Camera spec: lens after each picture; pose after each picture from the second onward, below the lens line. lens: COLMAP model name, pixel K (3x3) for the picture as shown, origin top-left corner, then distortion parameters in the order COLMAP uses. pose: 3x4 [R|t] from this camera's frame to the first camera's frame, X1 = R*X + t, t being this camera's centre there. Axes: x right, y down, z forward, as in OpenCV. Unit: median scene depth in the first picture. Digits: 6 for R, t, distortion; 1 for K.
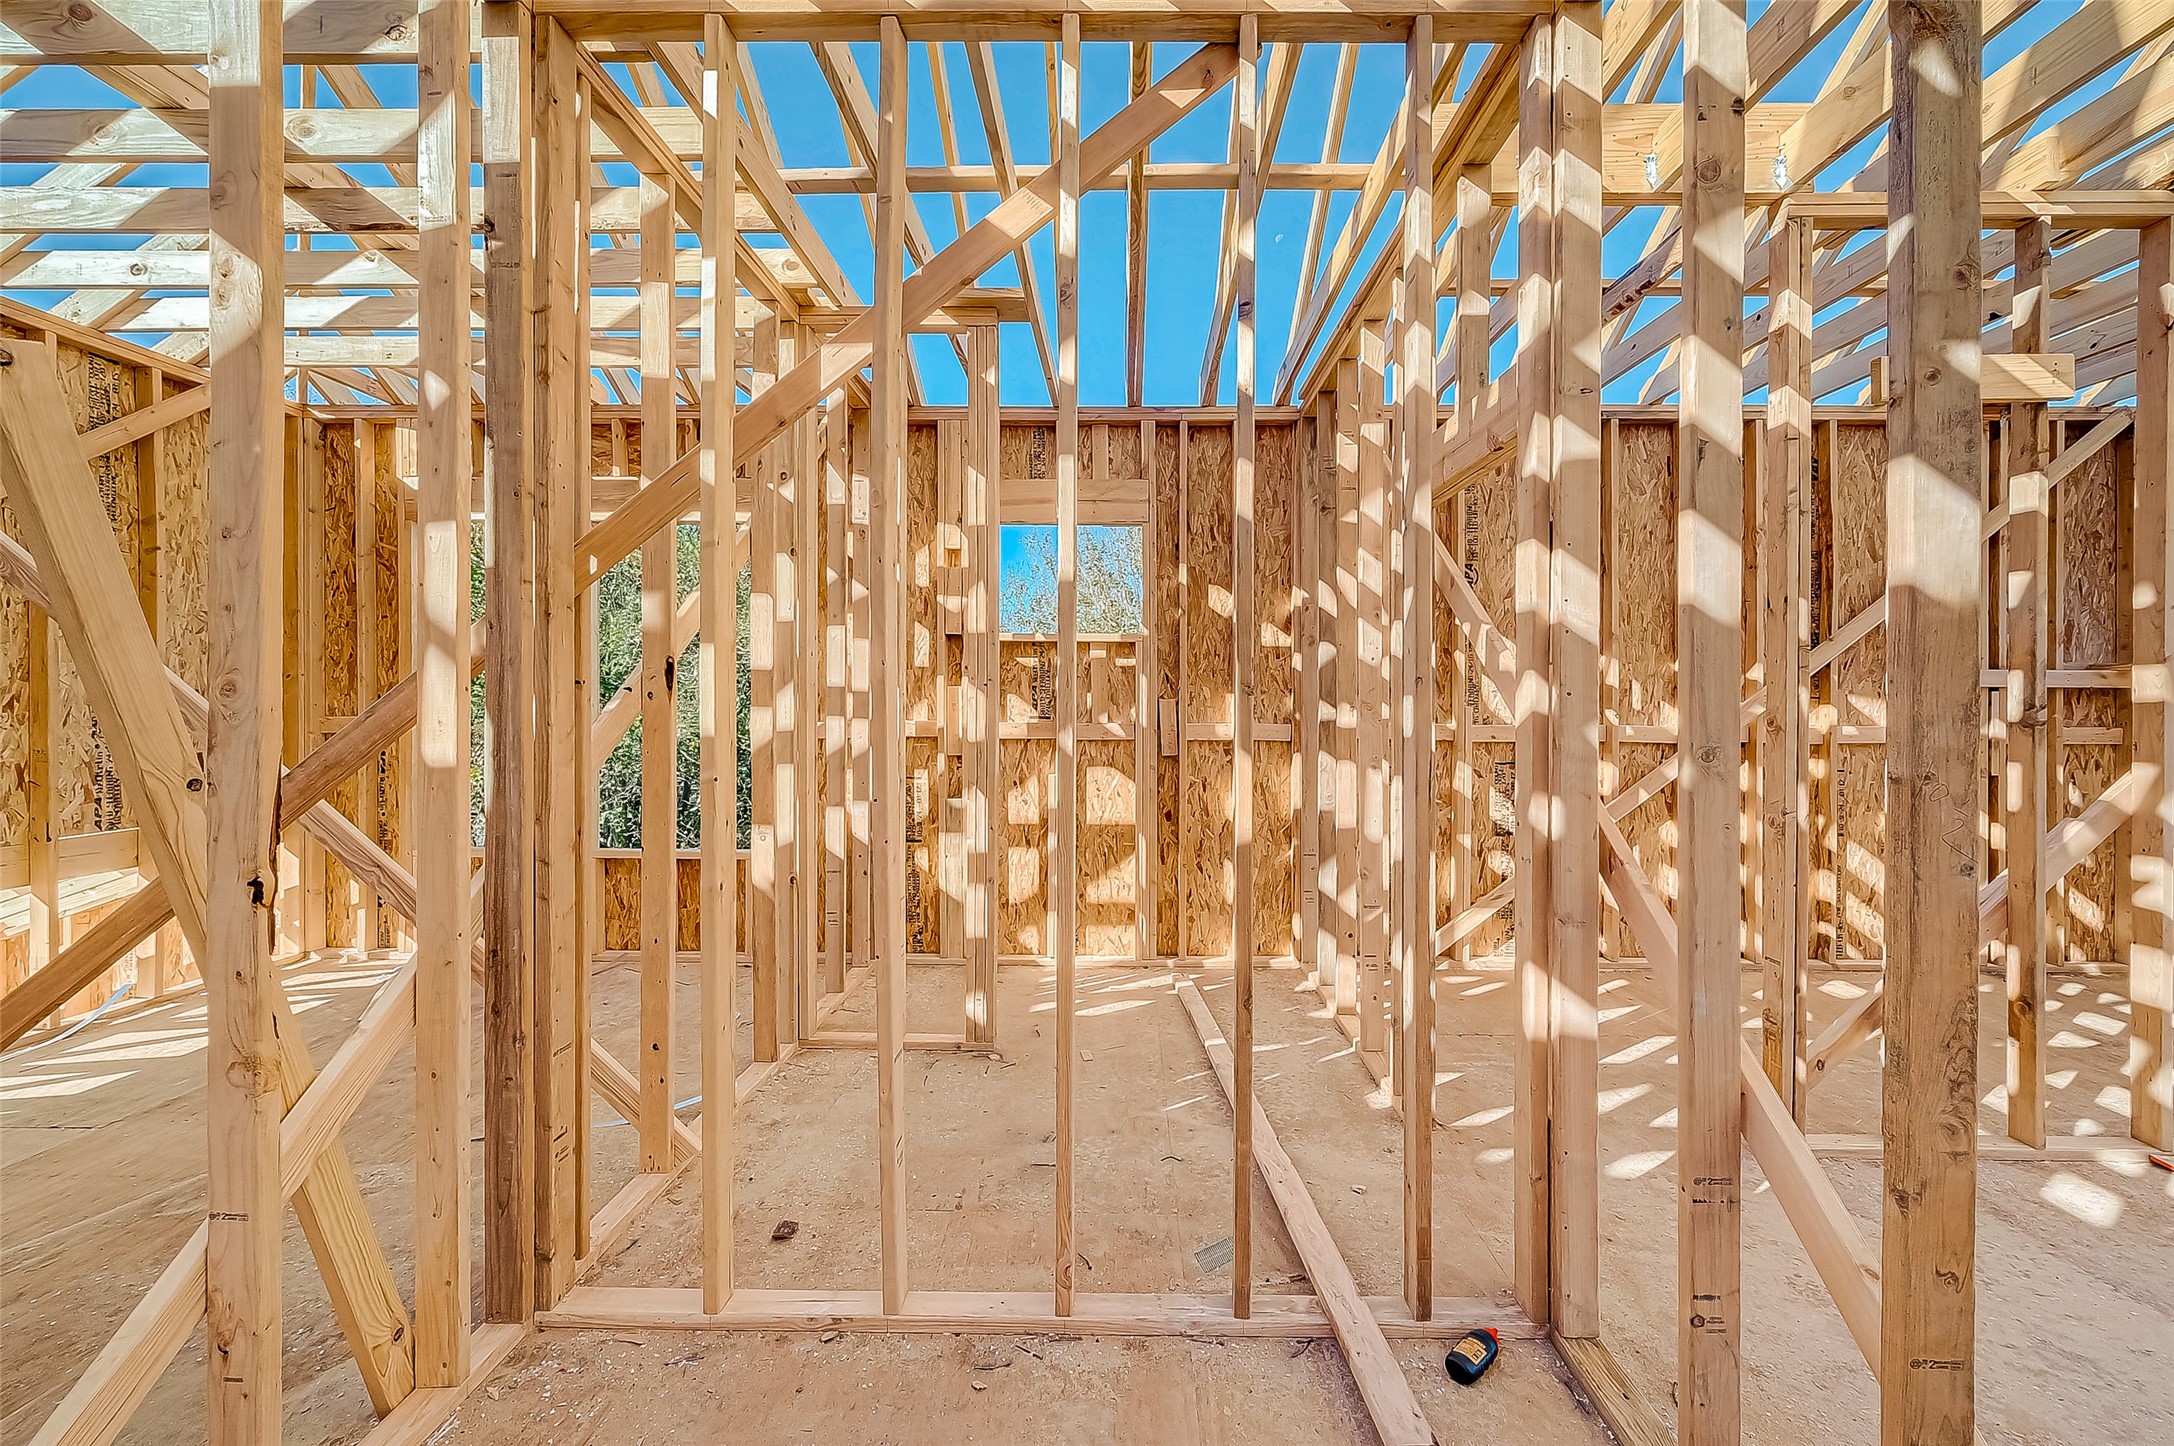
lens RADIAL K [[872.4, 0, 1094.5], [0, 872.4, 704.4], [0, 0, 1]] dist [0.003024, 0.000181]
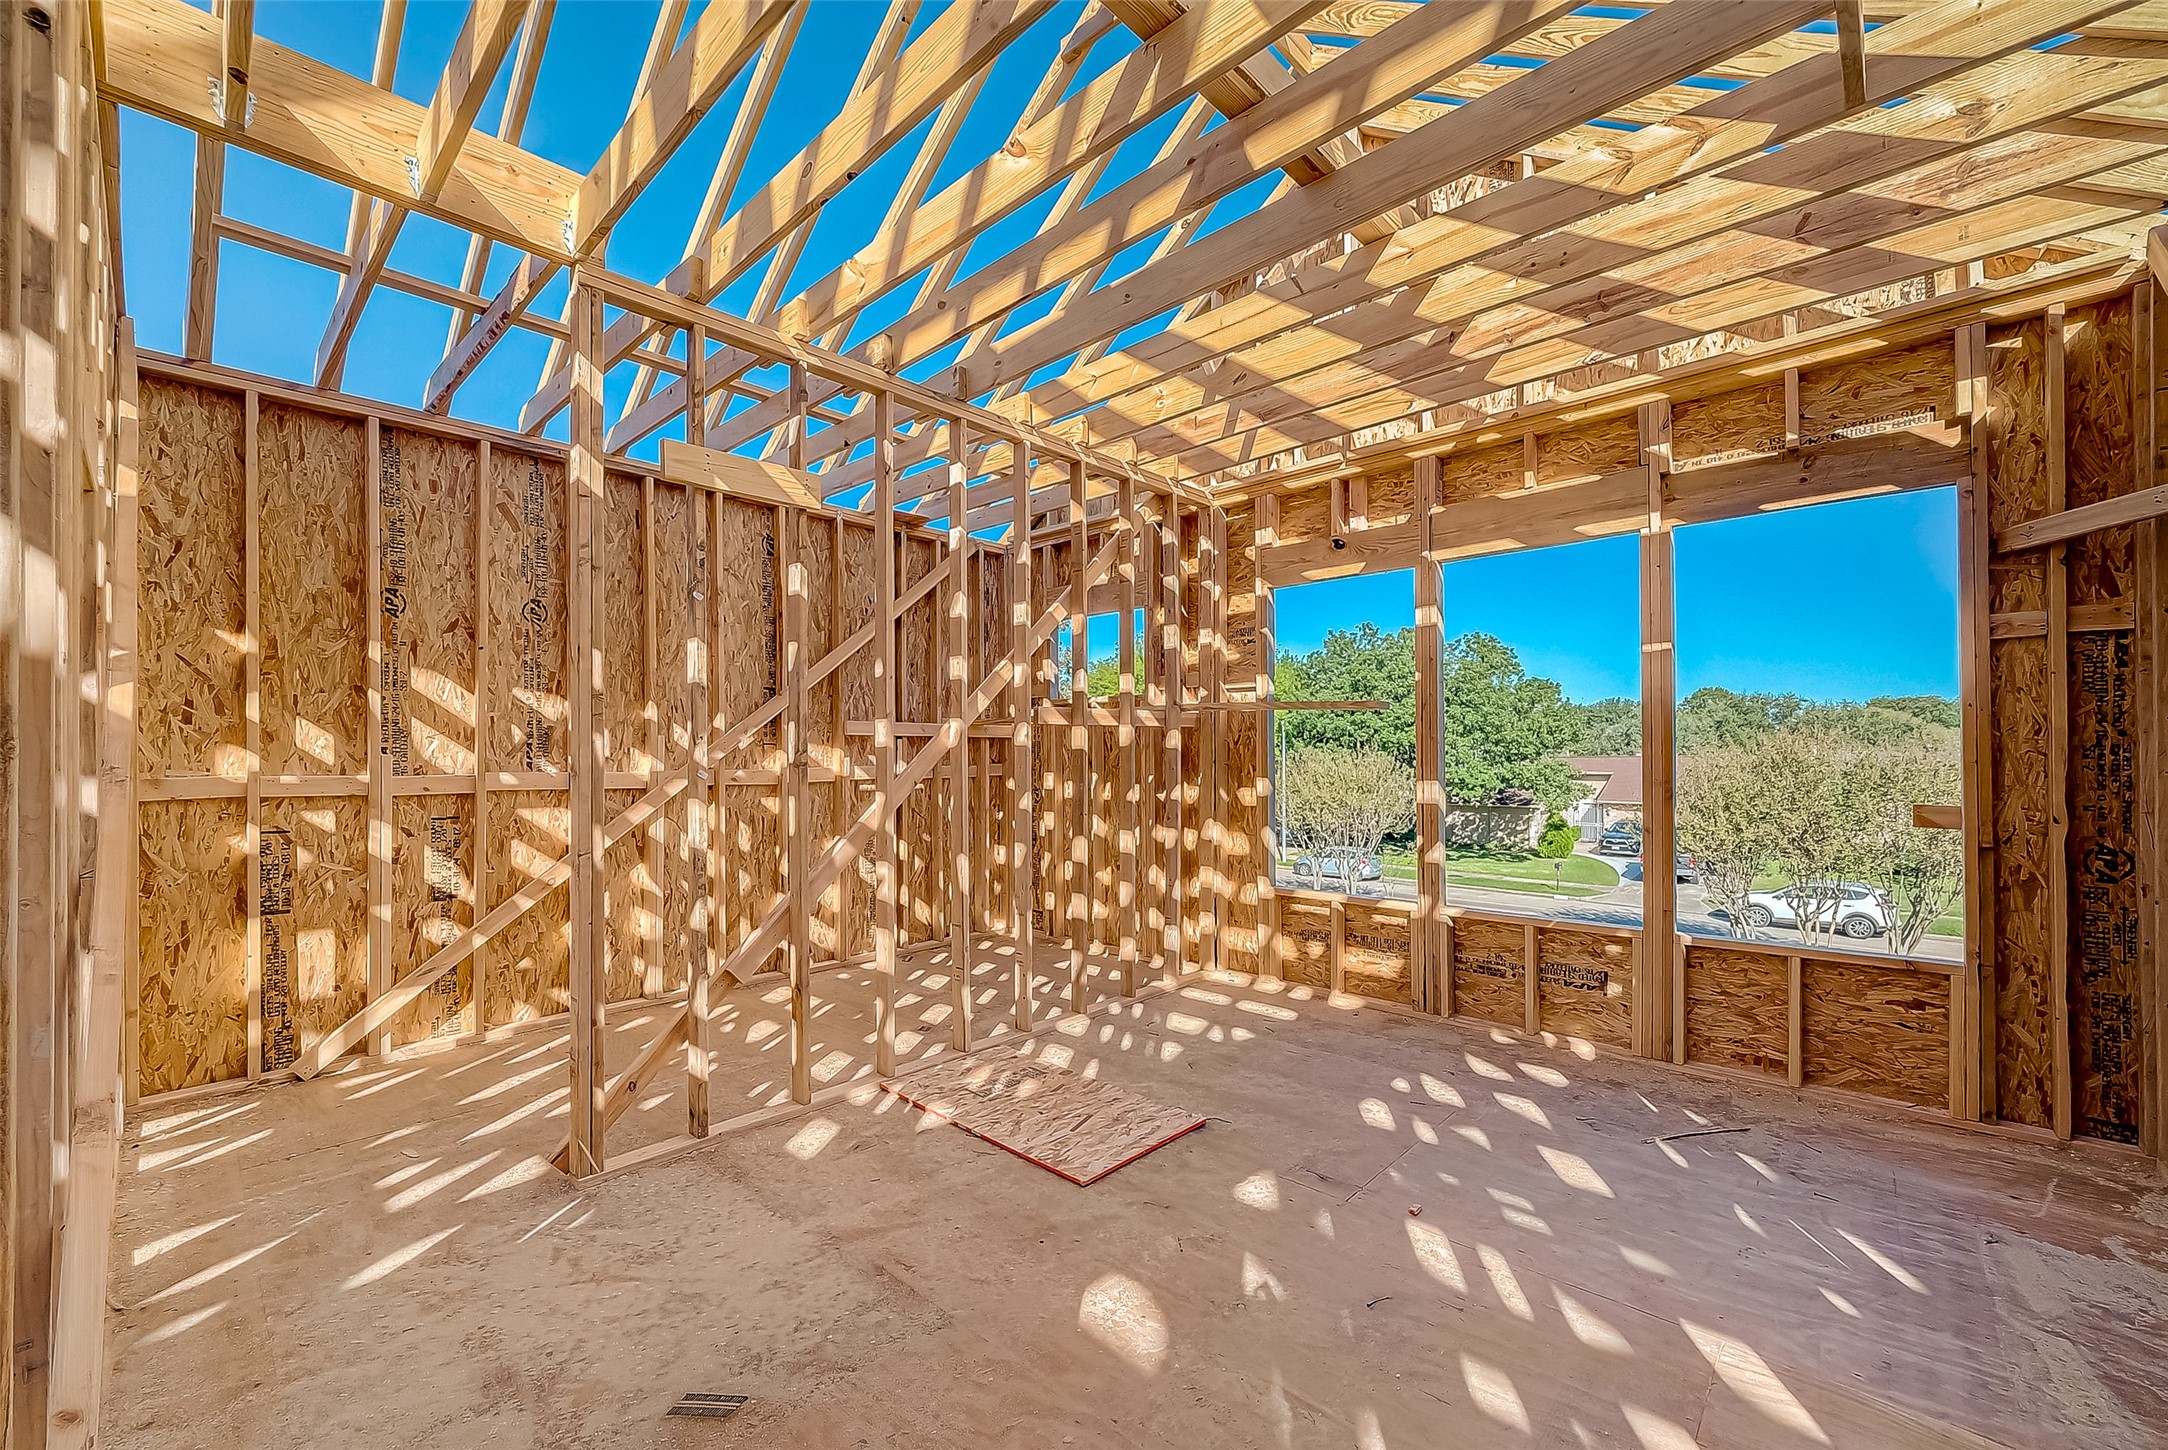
lens RADIAL K [[873.7, 0, 1089.4], [0, 873.7, 746.8], [0, 0, 1]] dist [-0.002460, -0.000094]
pose [[0.664825, -0.002796, 0.746993, 0.244675], [0.005925, 0.999981, -0.001530, 0.000017], [-0.746975, 0.005443, 0.664830, -0.080467]]
